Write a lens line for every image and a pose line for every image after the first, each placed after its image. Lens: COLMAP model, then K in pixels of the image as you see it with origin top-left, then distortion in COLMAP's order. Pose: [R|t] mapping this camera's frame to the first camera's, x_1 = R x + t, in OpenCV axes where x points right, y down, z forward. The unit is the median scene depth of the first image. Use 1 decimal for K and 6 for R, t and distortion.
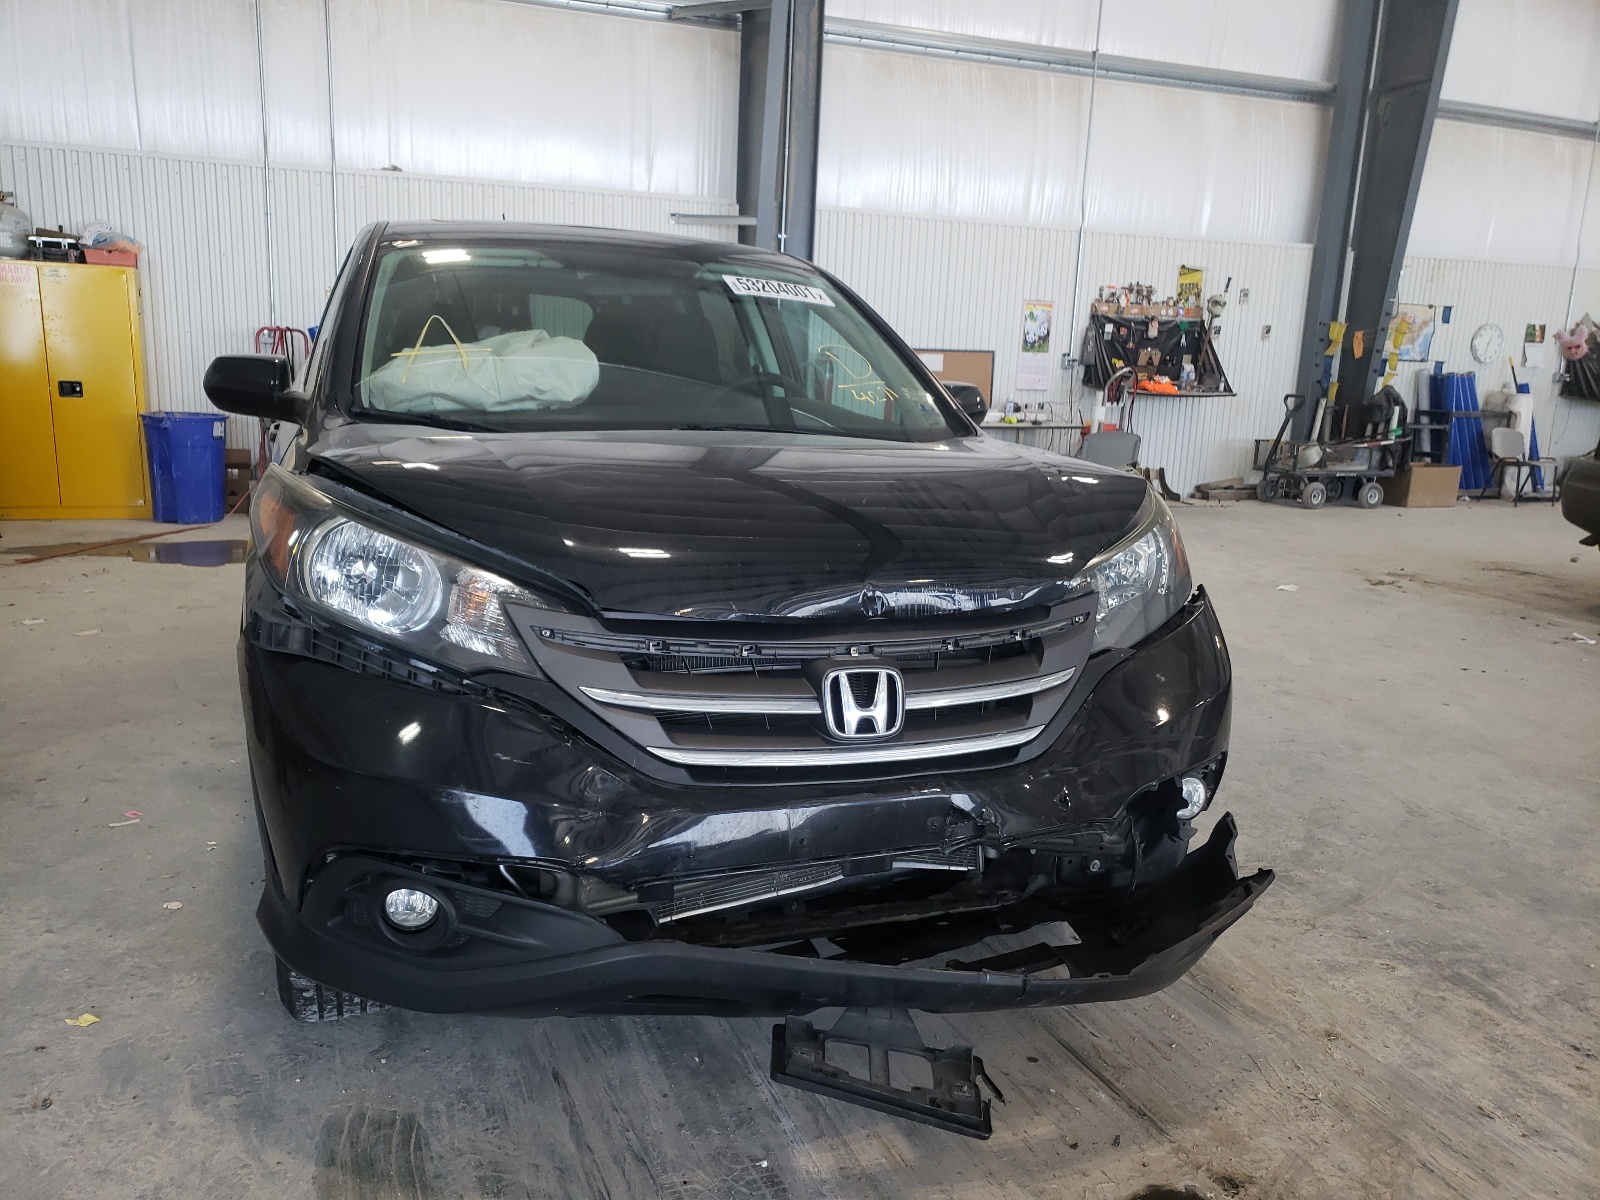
lens RADIAL K [[1250.1, 0, 744.0], [0, 1250.1, 634.8], [0, 0, 1]] dist [-0.000279, 0.016123]
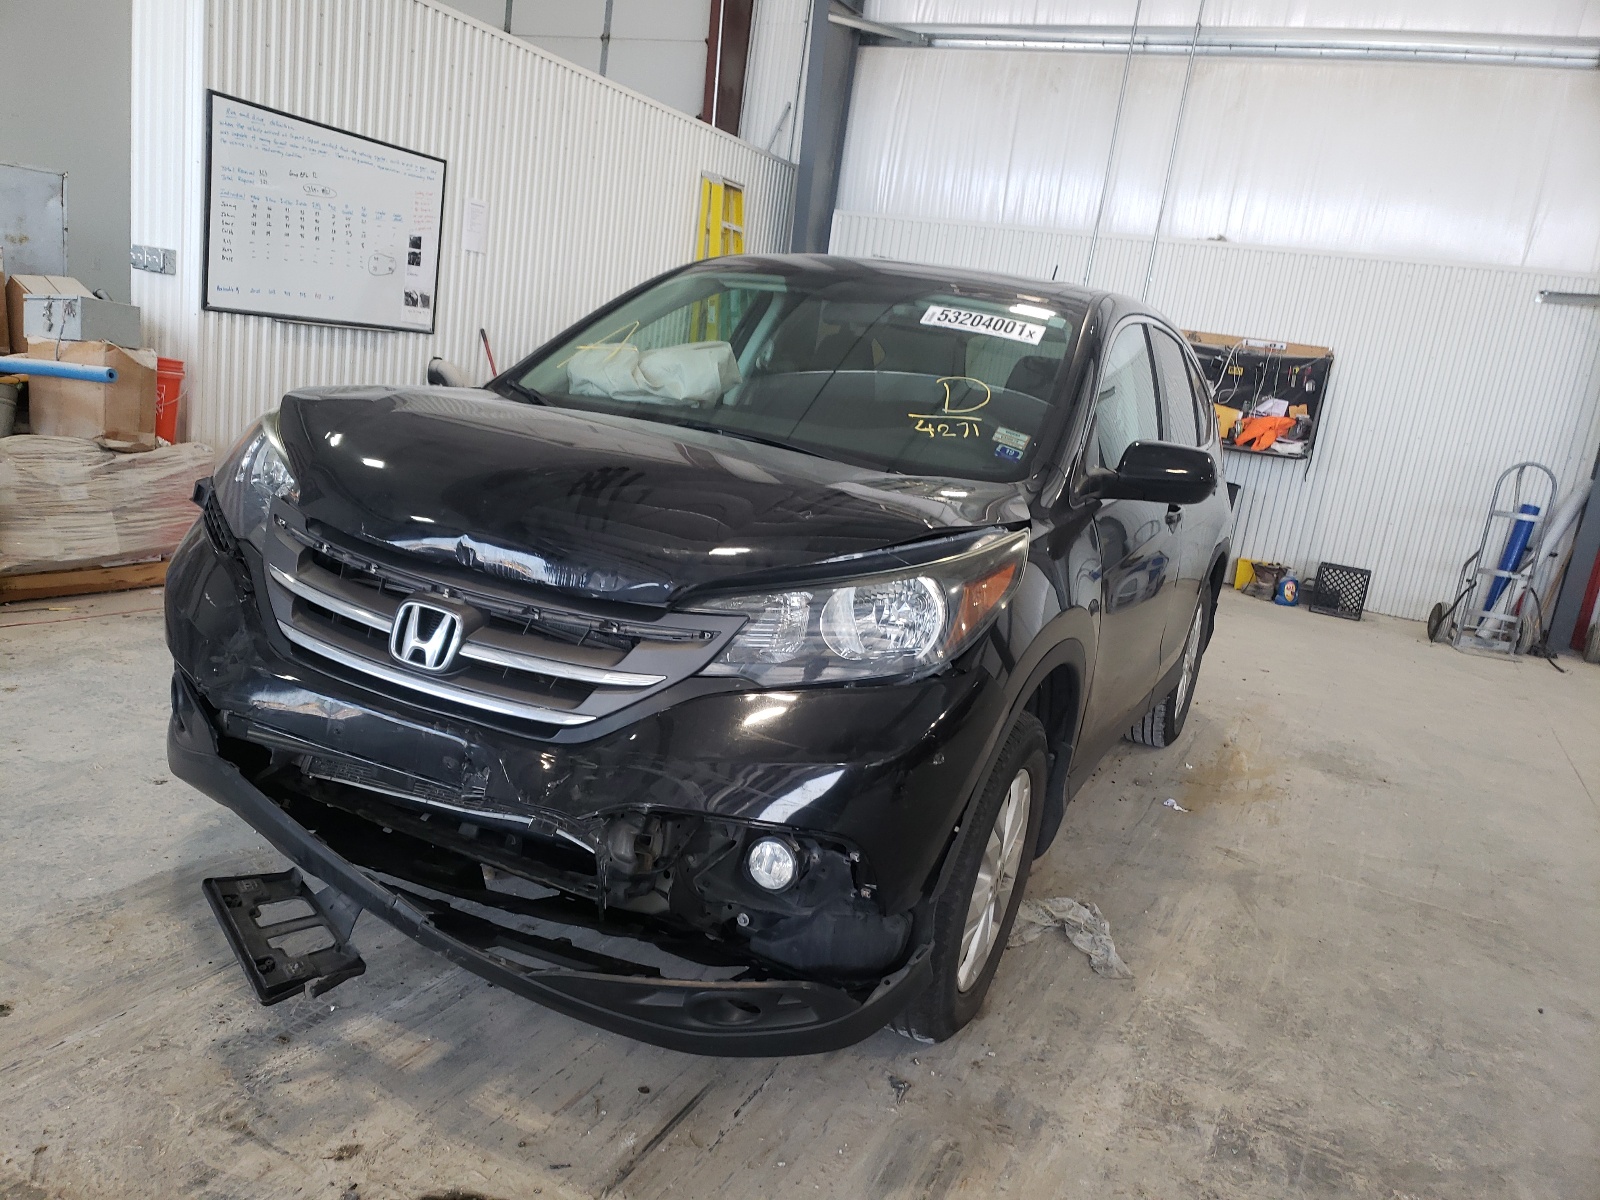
lens RADIAL K [[1250.8, 0, 772.3], [0, 1250.8, 641.7], [0, 0, 1]] dist [-0.030497, 0.082924]
pose [[0.688926, 0.221304, -0.690222, 0.237516], [-0.261842, 0.963931, 0.047712, -0.016510], [0.675884, 0.147859, 0.722023, 0.088382]]
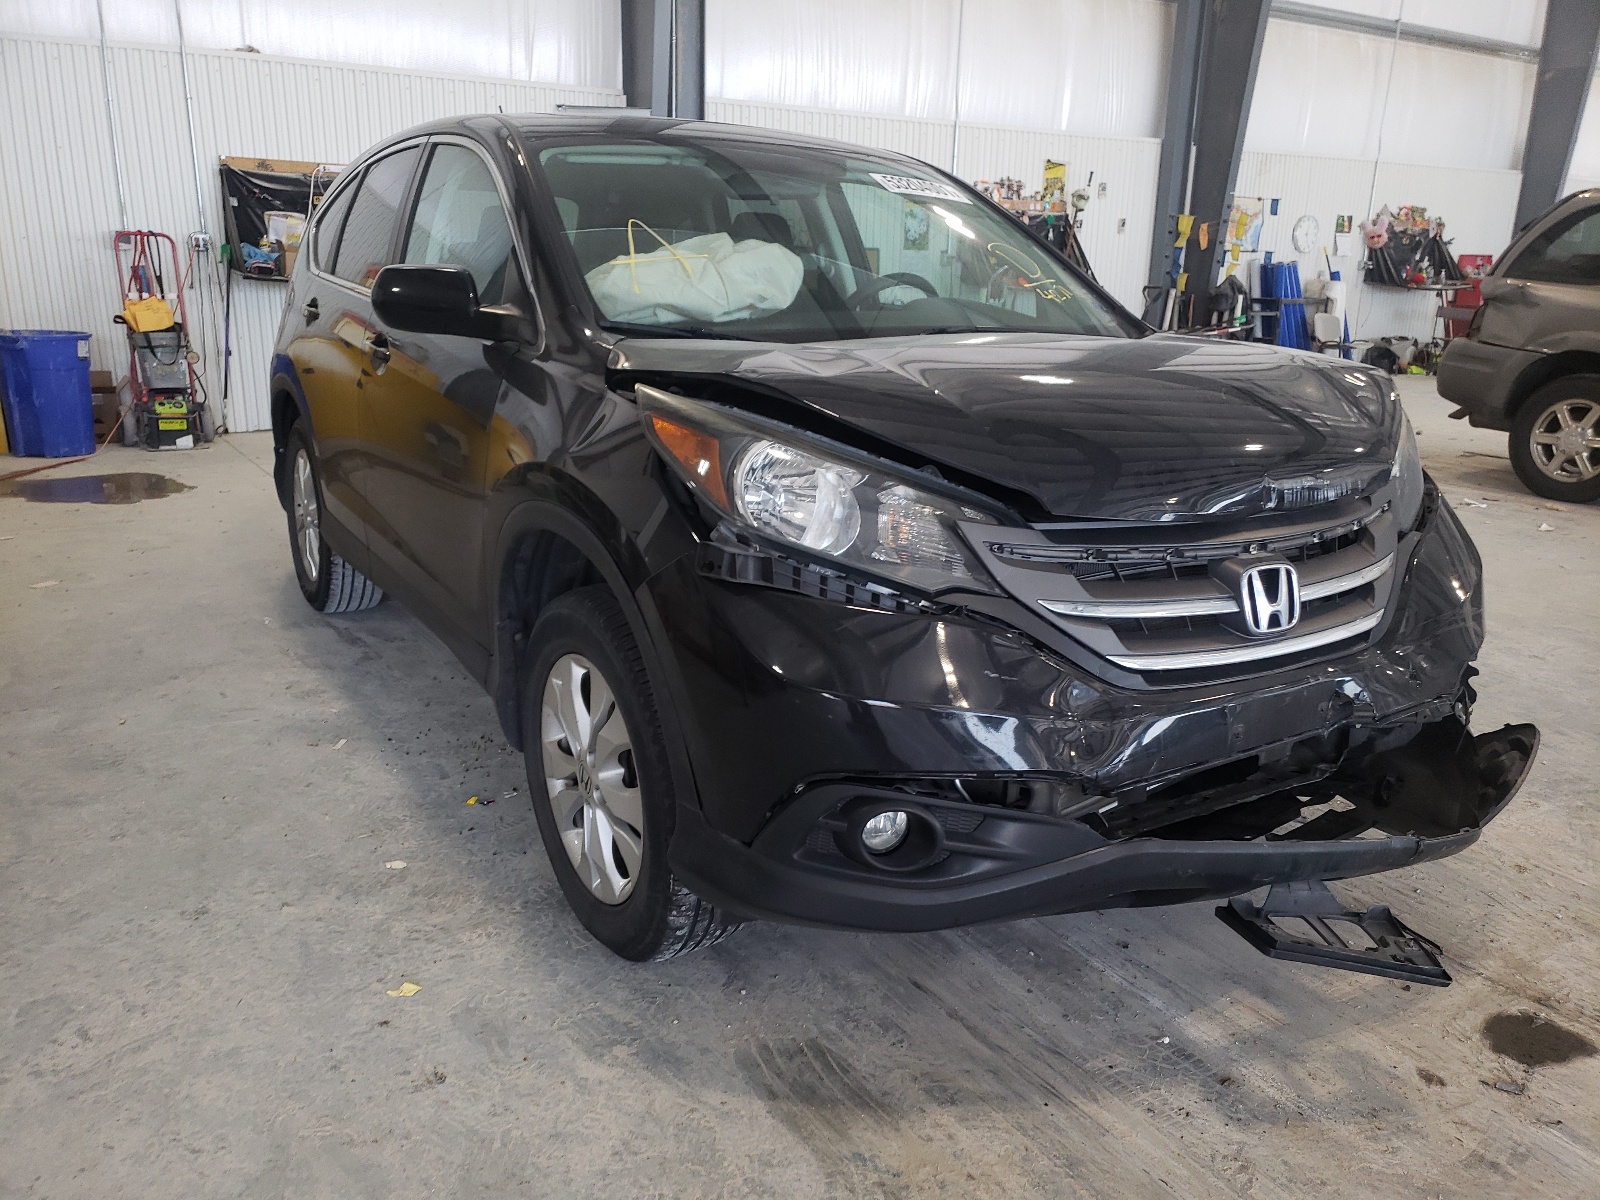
lens RADIAL K [[1250.8, 0, 772.3], [0, 1250.8, 641.7], [0, 0, 1]] dist [-0.030497, 0.082924]
pose [[0.980003, -0.073446, 0.184930, -0.110952], [0.058068, 0.994493, 0.087245, -0.005218], [-0.190320, -0.074761, 0.978871, 0.012784]]
